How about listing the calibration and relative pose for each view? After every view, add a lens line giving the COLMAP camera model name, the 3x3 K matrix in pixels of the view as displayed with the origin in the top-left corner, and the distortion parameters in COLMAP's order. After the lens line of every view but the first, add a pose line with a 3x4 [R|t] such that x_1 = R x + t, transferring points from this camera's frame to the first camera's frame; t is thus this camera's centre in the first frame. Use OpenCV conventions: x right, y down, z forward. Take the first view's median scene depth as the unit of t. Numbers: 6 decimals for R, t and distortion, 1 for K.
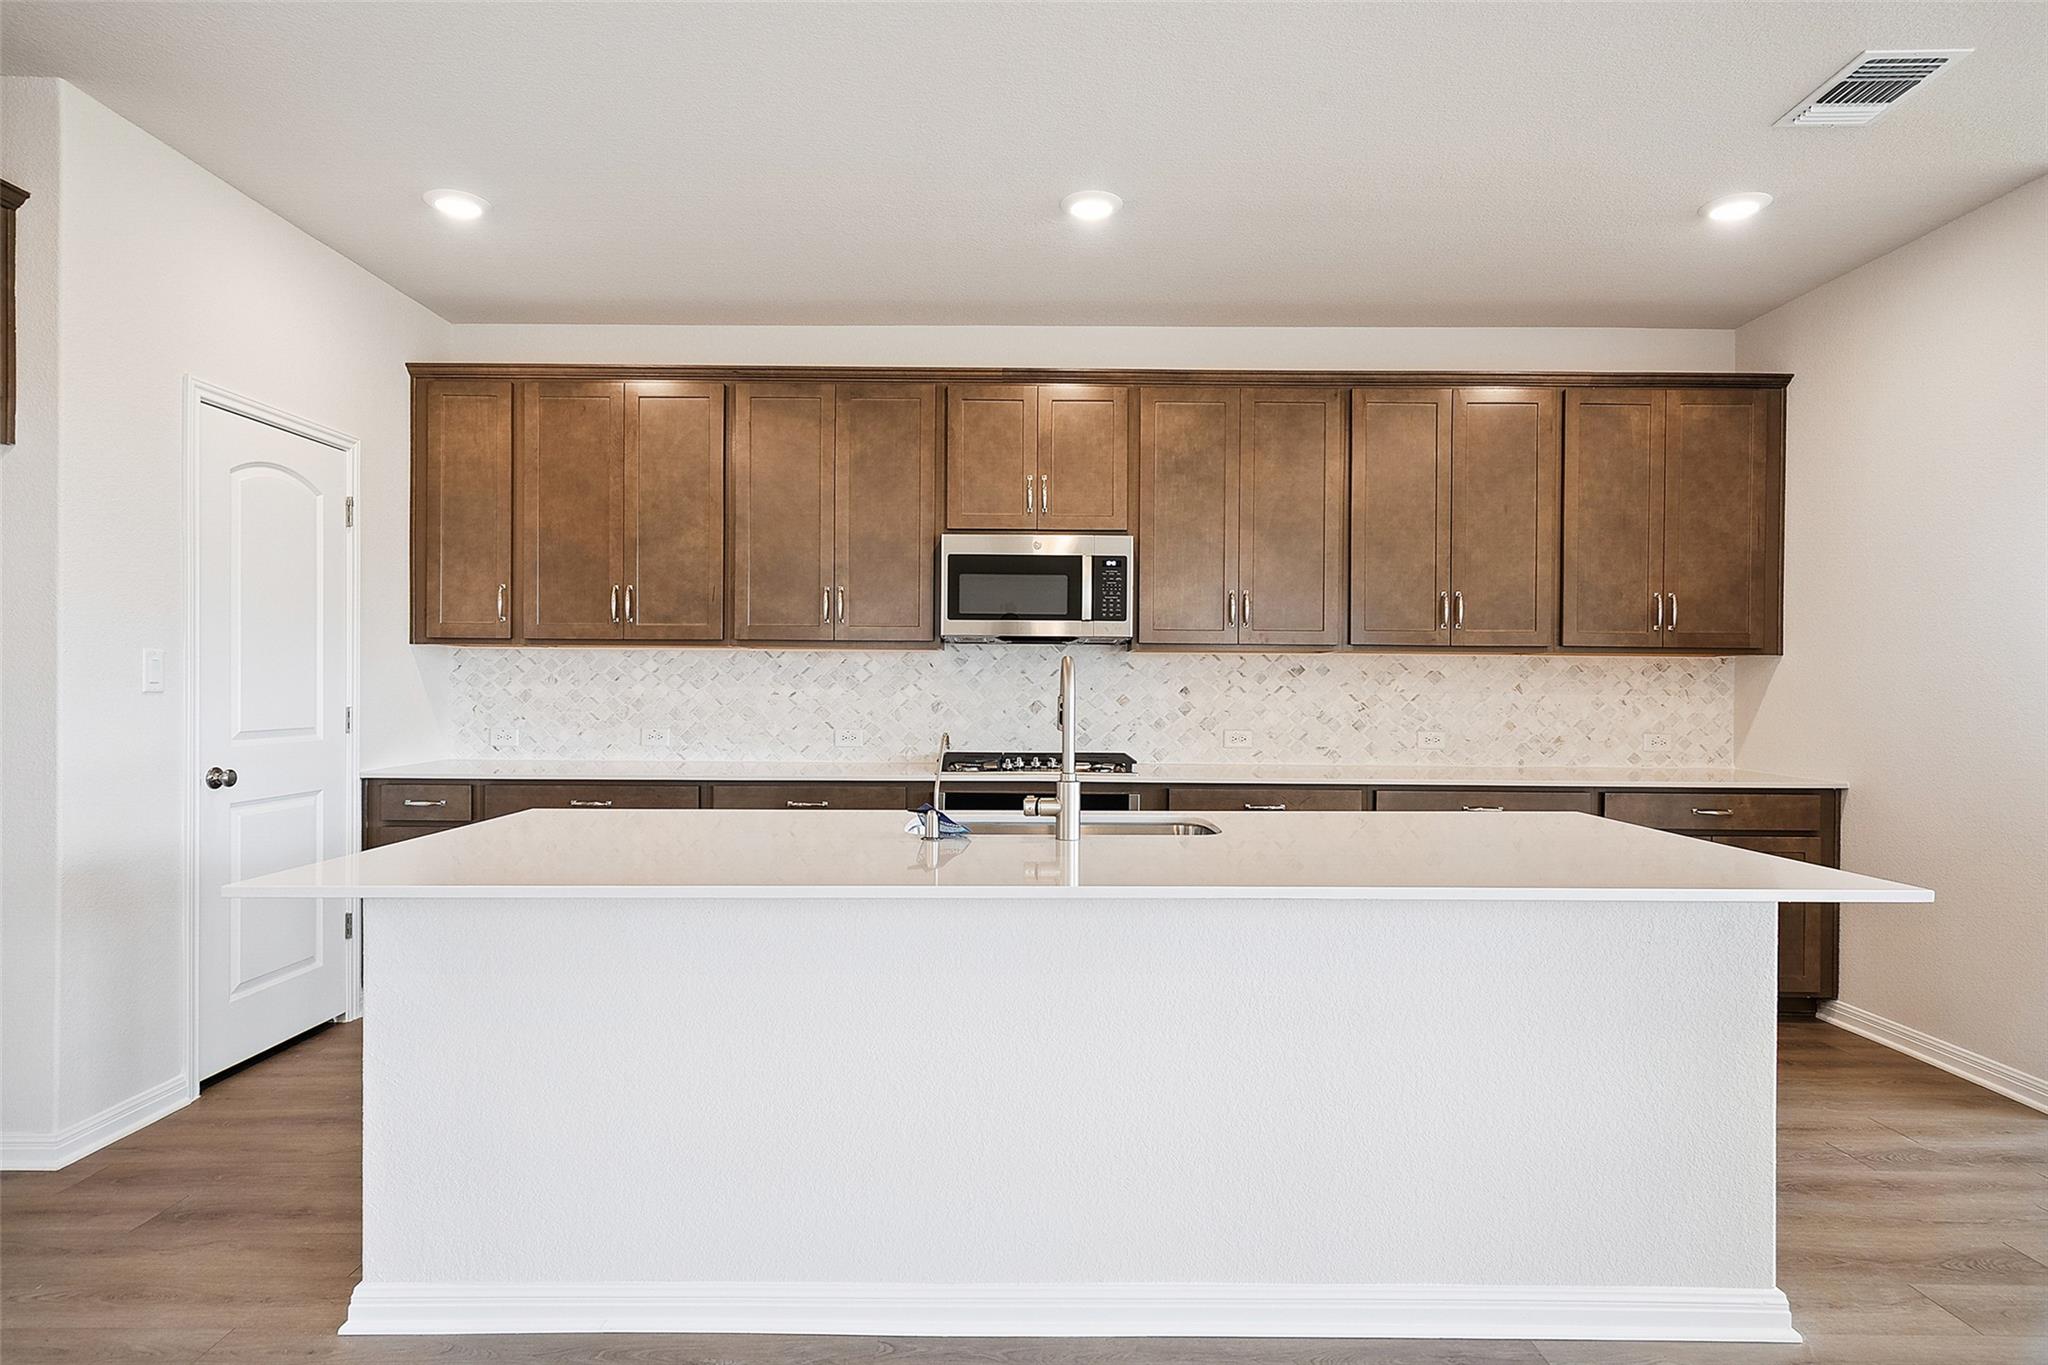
lens RADIAL K [[1105.8, 0, 1021.8], [0, 1105.8, 687.7], [0, 0, 1]] dist [0.001689, -0.000115]
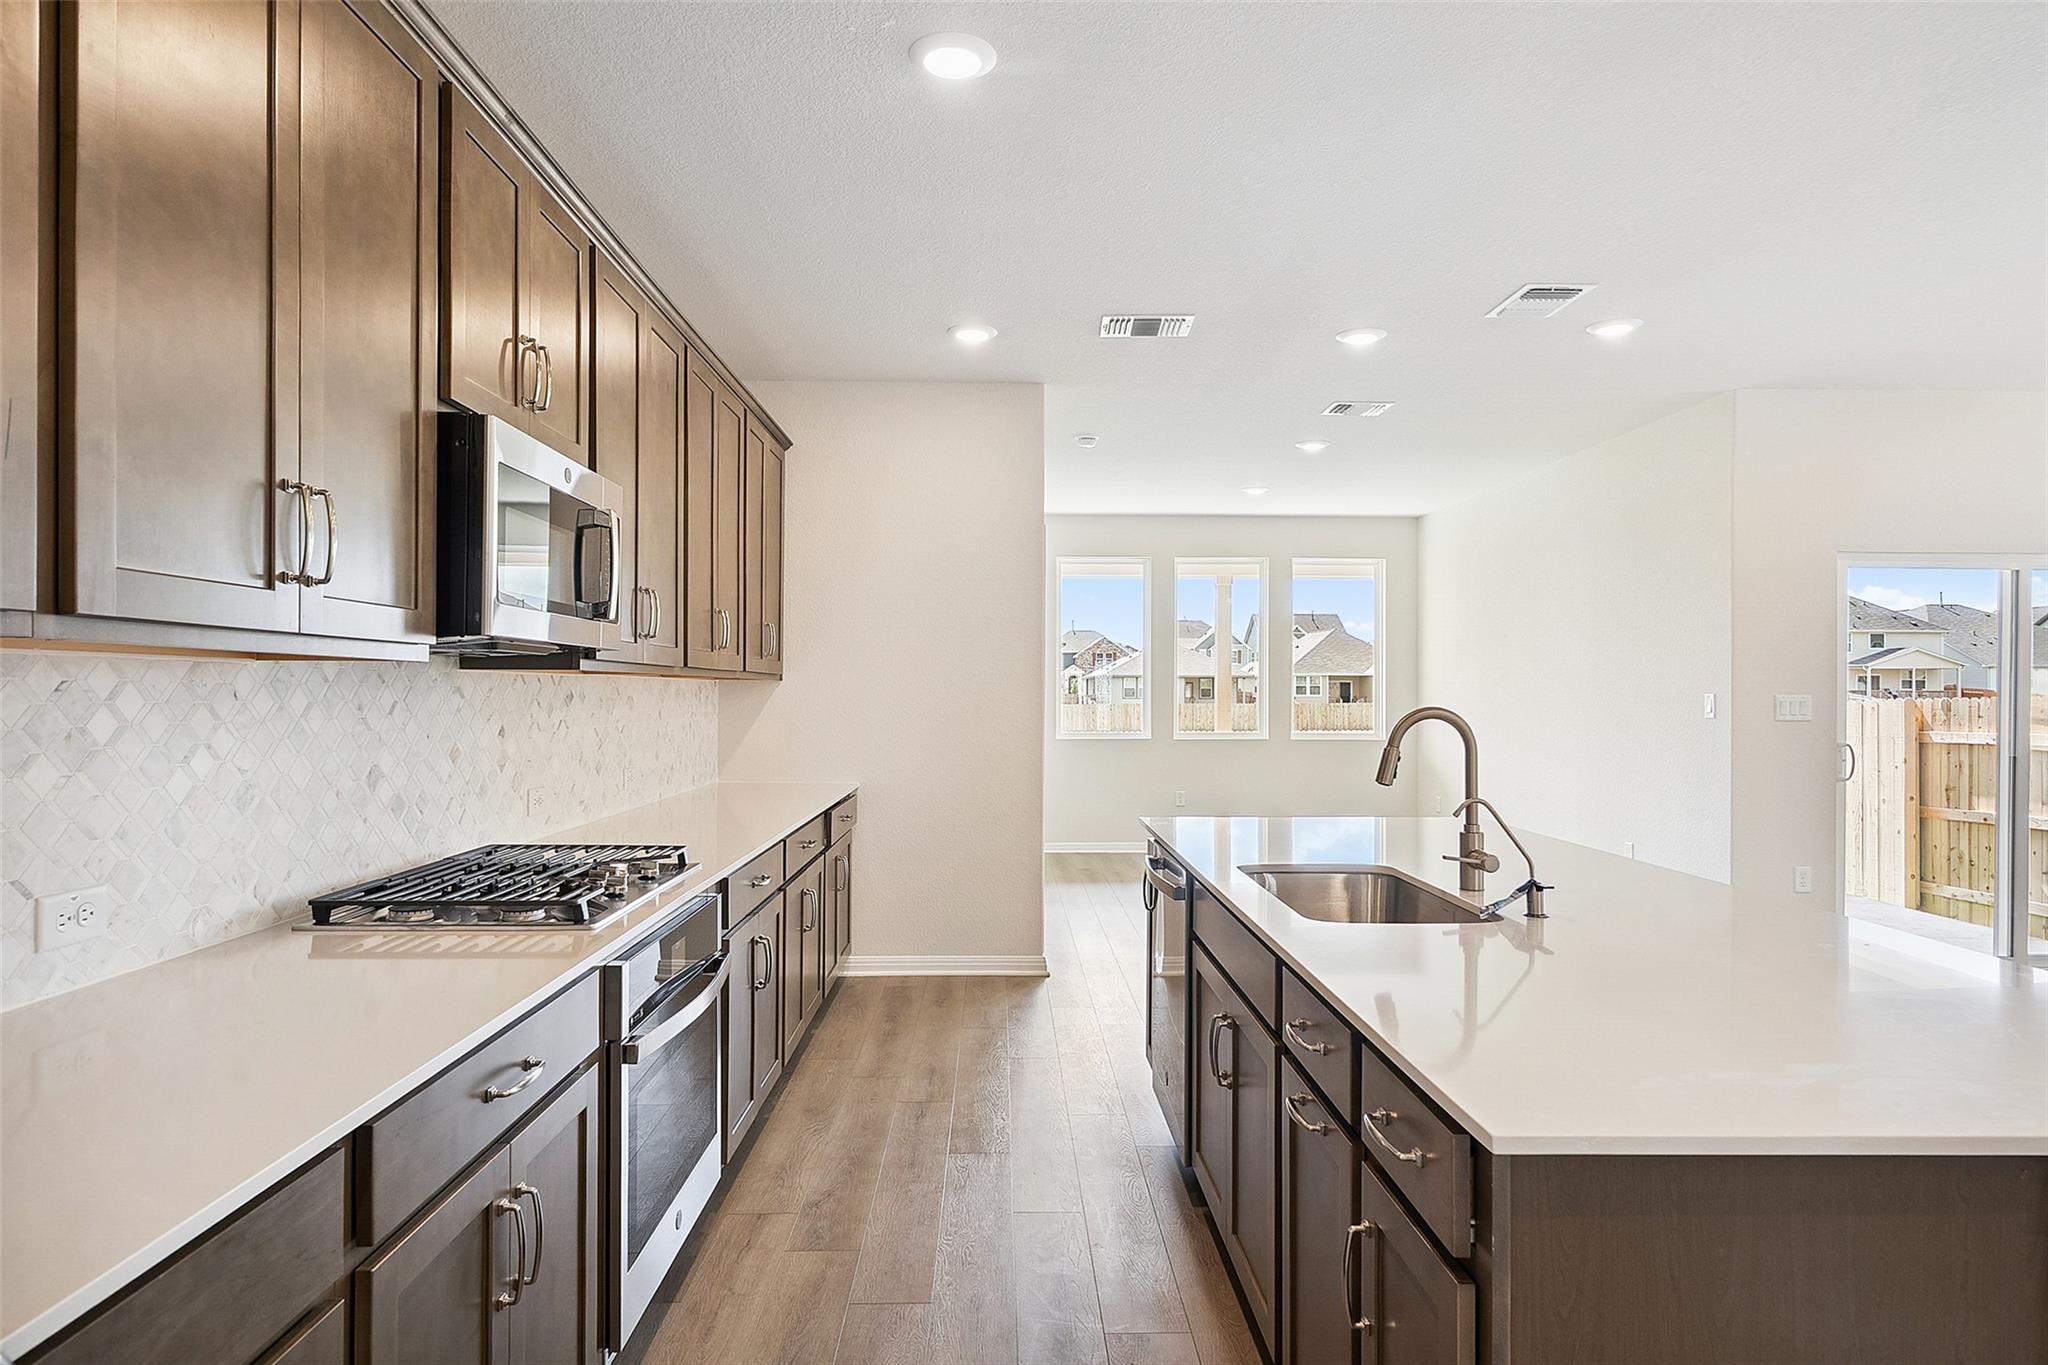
lens RADIAL K [[1164.4, 0, 1024.0], [0, 1164.4, 682.5], [0, 0, 1]] dist [-0.001374, -0.000547]
pose [[-0.020087, -0.001754, 0.999797, -0.550877], [-0.002626, 0.999995, 0.001701, -0.028945], [-0.999795, -0.002591, -0.020092, 0.770089]]
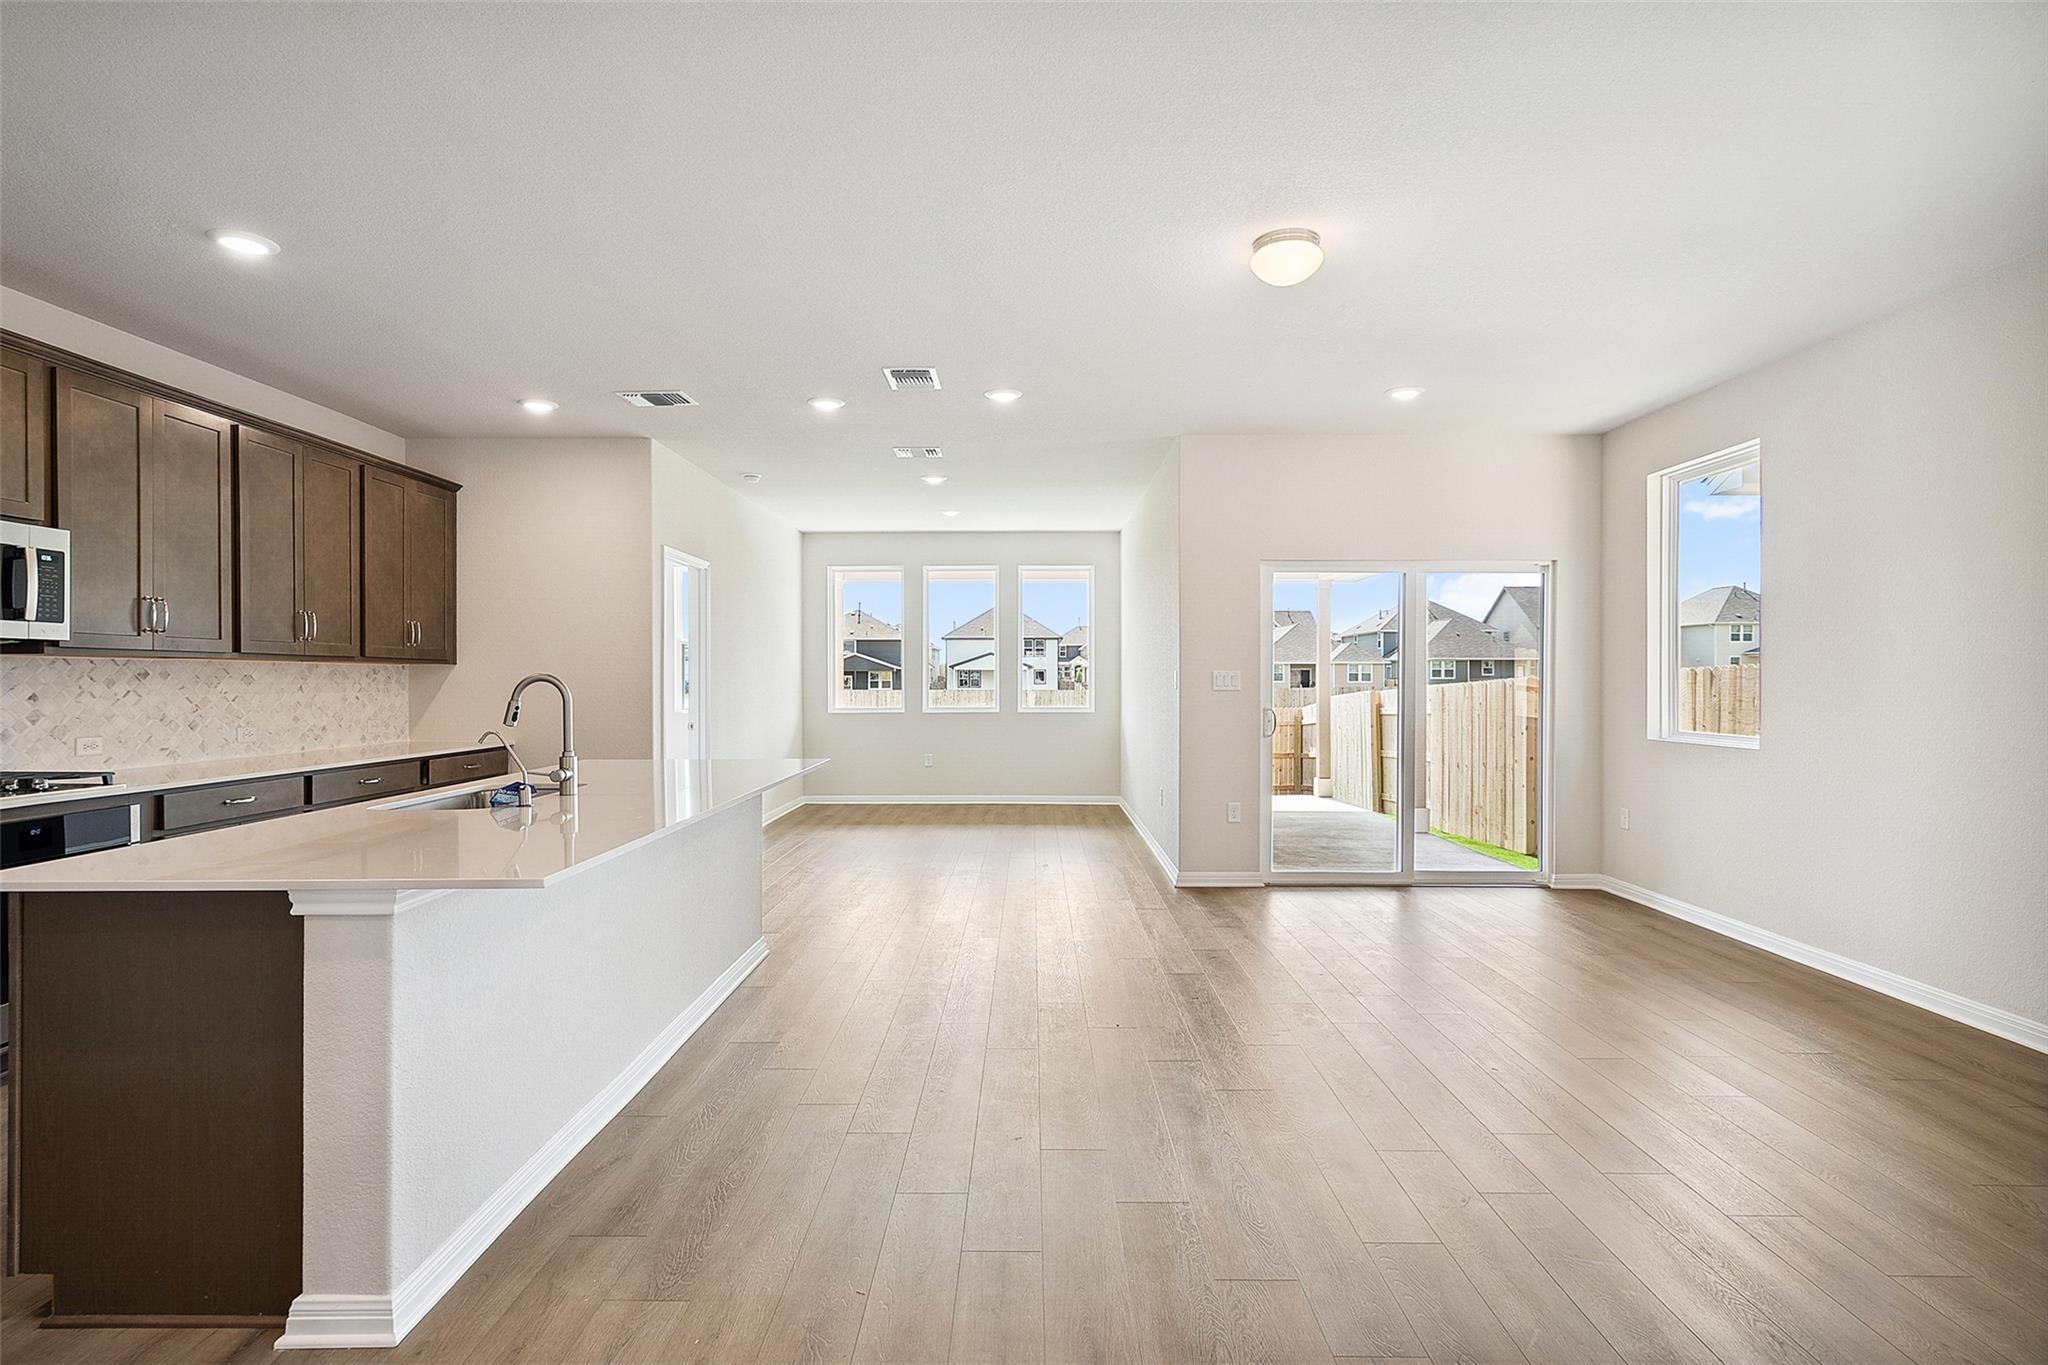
lens RADIAL K [[1015.2, 0, 1029.7], [0, 1015.2, 674.9], [0, 0, 1]] dist [0.002021, 0.000348]
pose [[0.002718, -0.004123, 0.999988, -0.734171], [0.004683, 0.999981, 0.004110, -0.016737], [-0.999985, 0.004672, 0.002738, 0.191997]]
